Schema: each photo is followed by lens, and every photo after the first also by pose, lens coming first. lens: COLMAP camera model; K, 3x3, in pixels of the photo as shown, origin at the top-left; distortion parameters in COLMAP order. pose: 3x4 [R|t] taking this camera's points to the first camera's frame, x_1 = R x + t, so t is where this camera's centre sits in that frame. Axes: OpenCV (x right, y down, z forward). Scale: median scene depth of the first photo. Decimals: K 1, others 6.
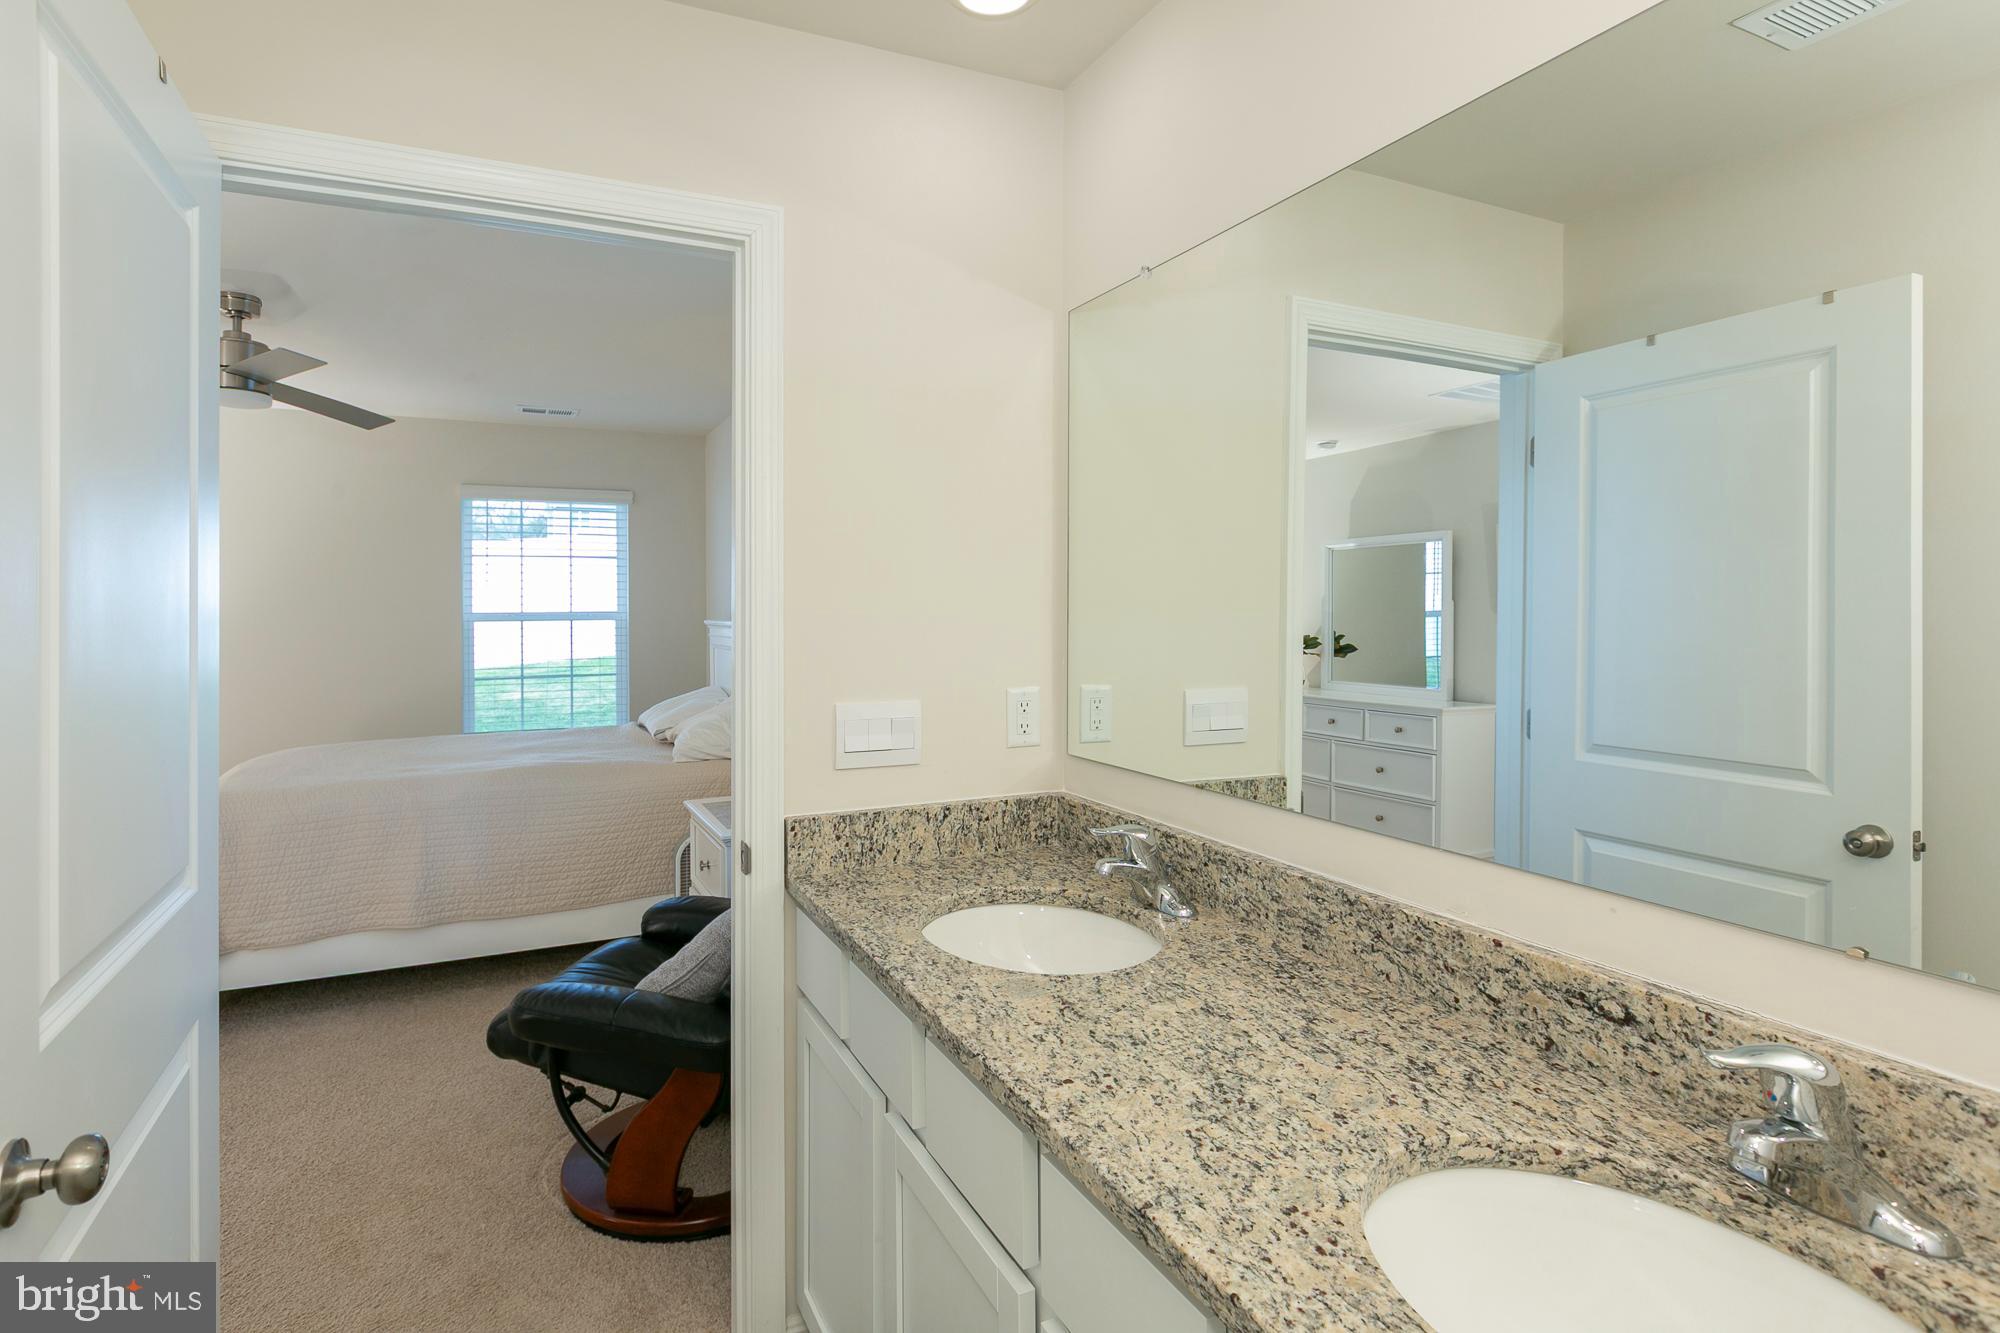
lens RADIAL K [[1024.5, 0, 1001.6], [0, 1024.5, 699.6], [0, 0, 1]] dist [-0.003983, -0.001683]
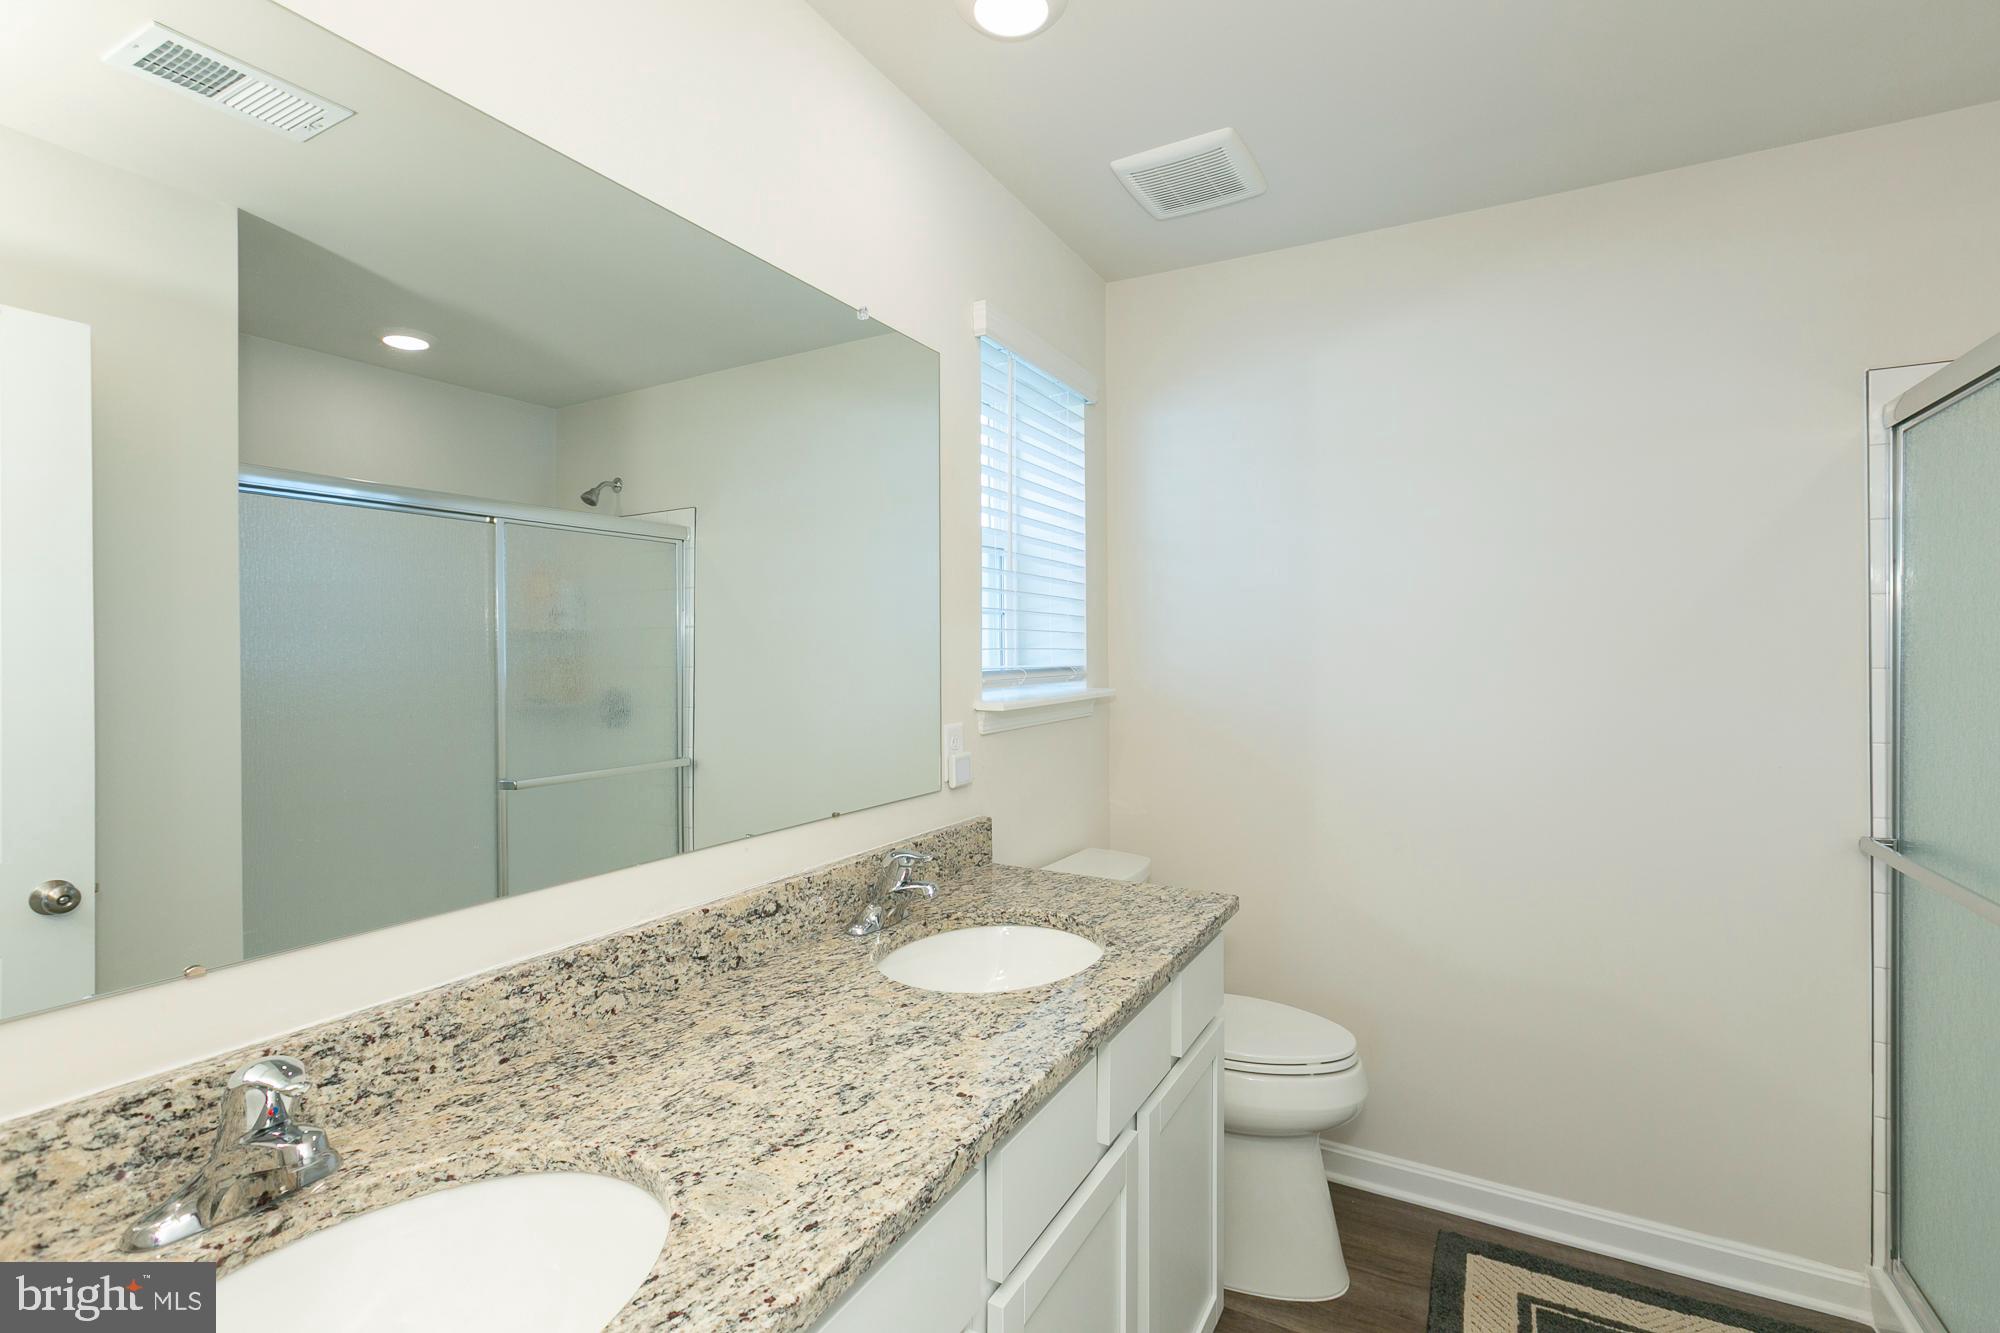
lens RADIAL K [[947.5, 0, 951.4], [0, 947.5, 615.9], [0, 0, 1]] dist [-0.000240, -0.000416]
pose [[-0.557055, 0.037170, 0.829643, -0.666143], [0.078295, 0.996899, 0.007907, -0.113605], [-0.826777, 0.069361, -0.558238, 1.330887]]
